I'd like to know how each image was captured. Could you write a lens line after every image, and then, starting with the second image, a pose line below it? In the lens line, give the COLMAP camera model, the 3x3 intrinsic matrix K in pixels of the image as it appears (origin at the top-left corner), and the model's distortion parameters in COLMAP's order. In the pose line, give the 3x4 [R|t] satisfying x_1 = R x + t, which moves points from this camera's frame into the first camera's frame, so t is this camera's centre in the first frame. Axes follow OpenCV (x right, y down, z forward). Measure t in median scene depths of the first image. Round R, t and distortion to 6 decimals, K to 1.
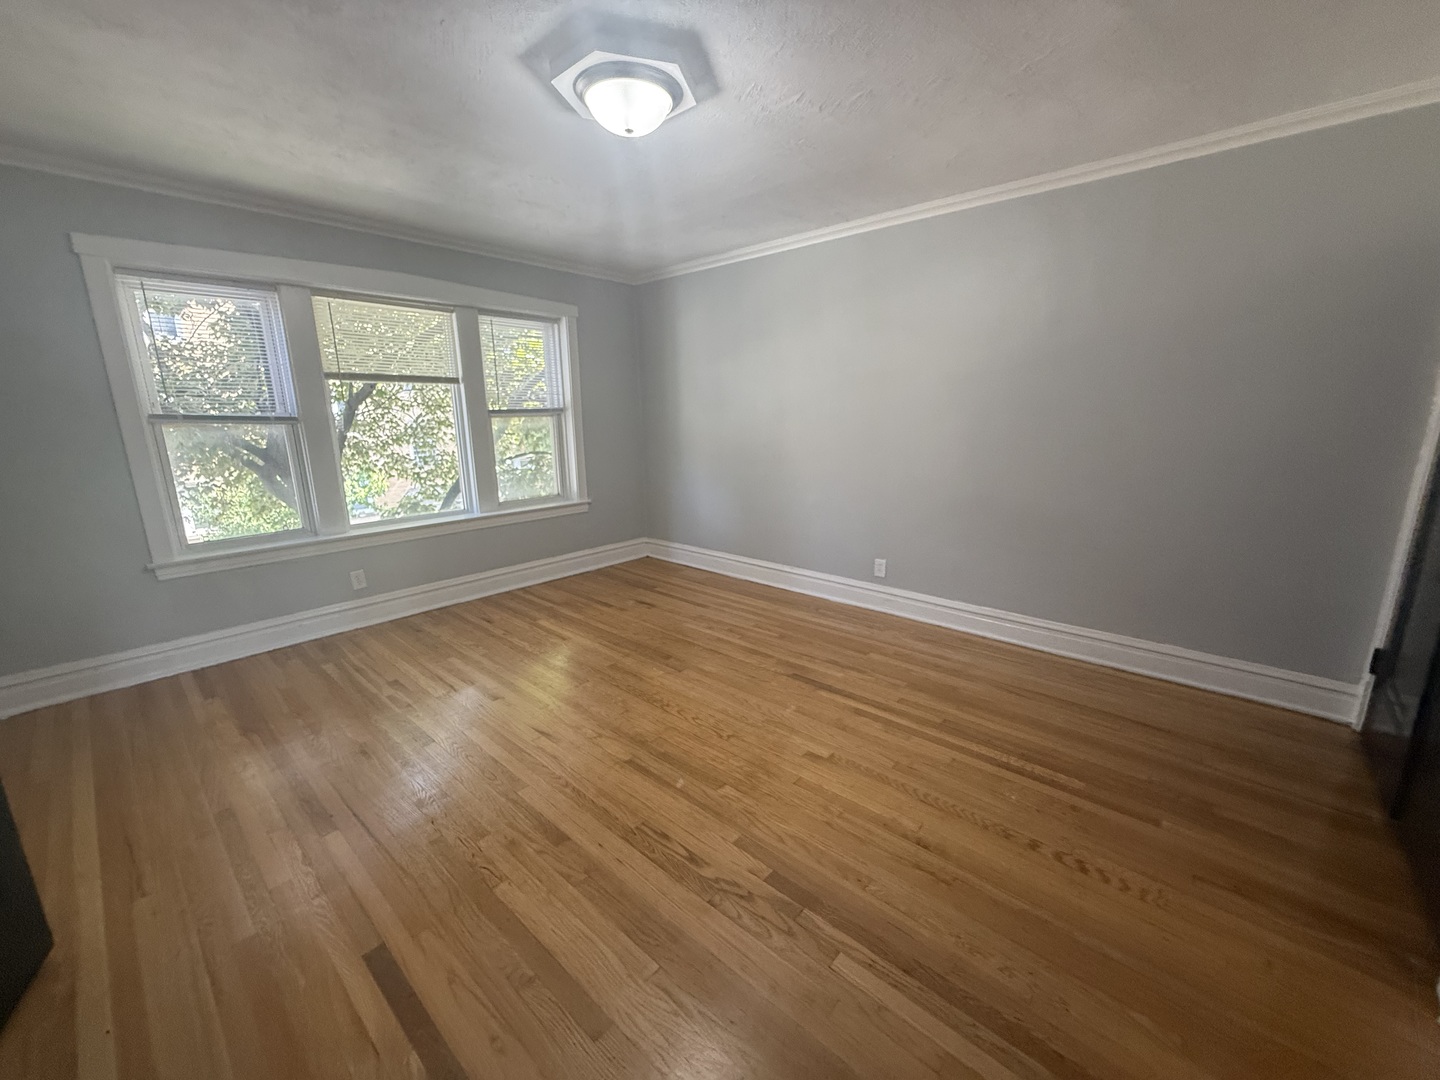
lens RADIAL K [[574.2, 0, 717.0], [0, 574.2, 537.9], [0, 0, 1]] dist [-0.000459, 0.000036]
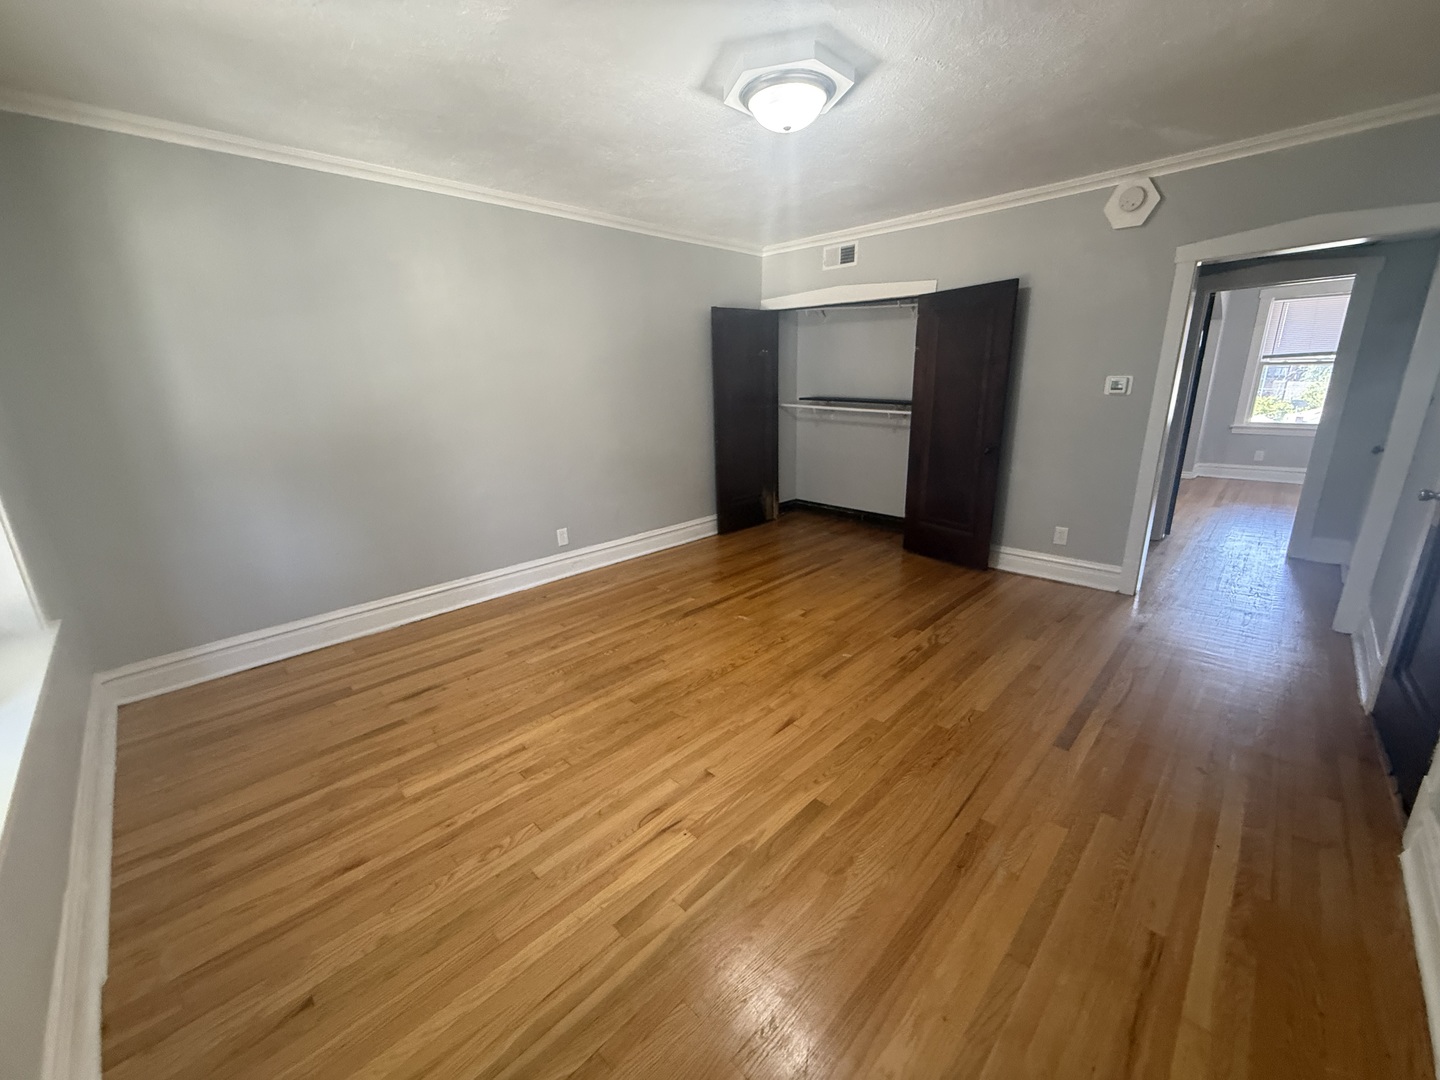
lens RADIAL K [[574.2, 0, 717.0], [0, 574.2, 537.9], [0, 0, 1]] dist [-0.000459, 0.000036]
pose [[0.049511, -0.257684, 0.964960, -0.828387], [0.244684, 0.939833, 0.238420, -0.147618], [-0.968338, 0.224306, 0.109583, 0.680177]]
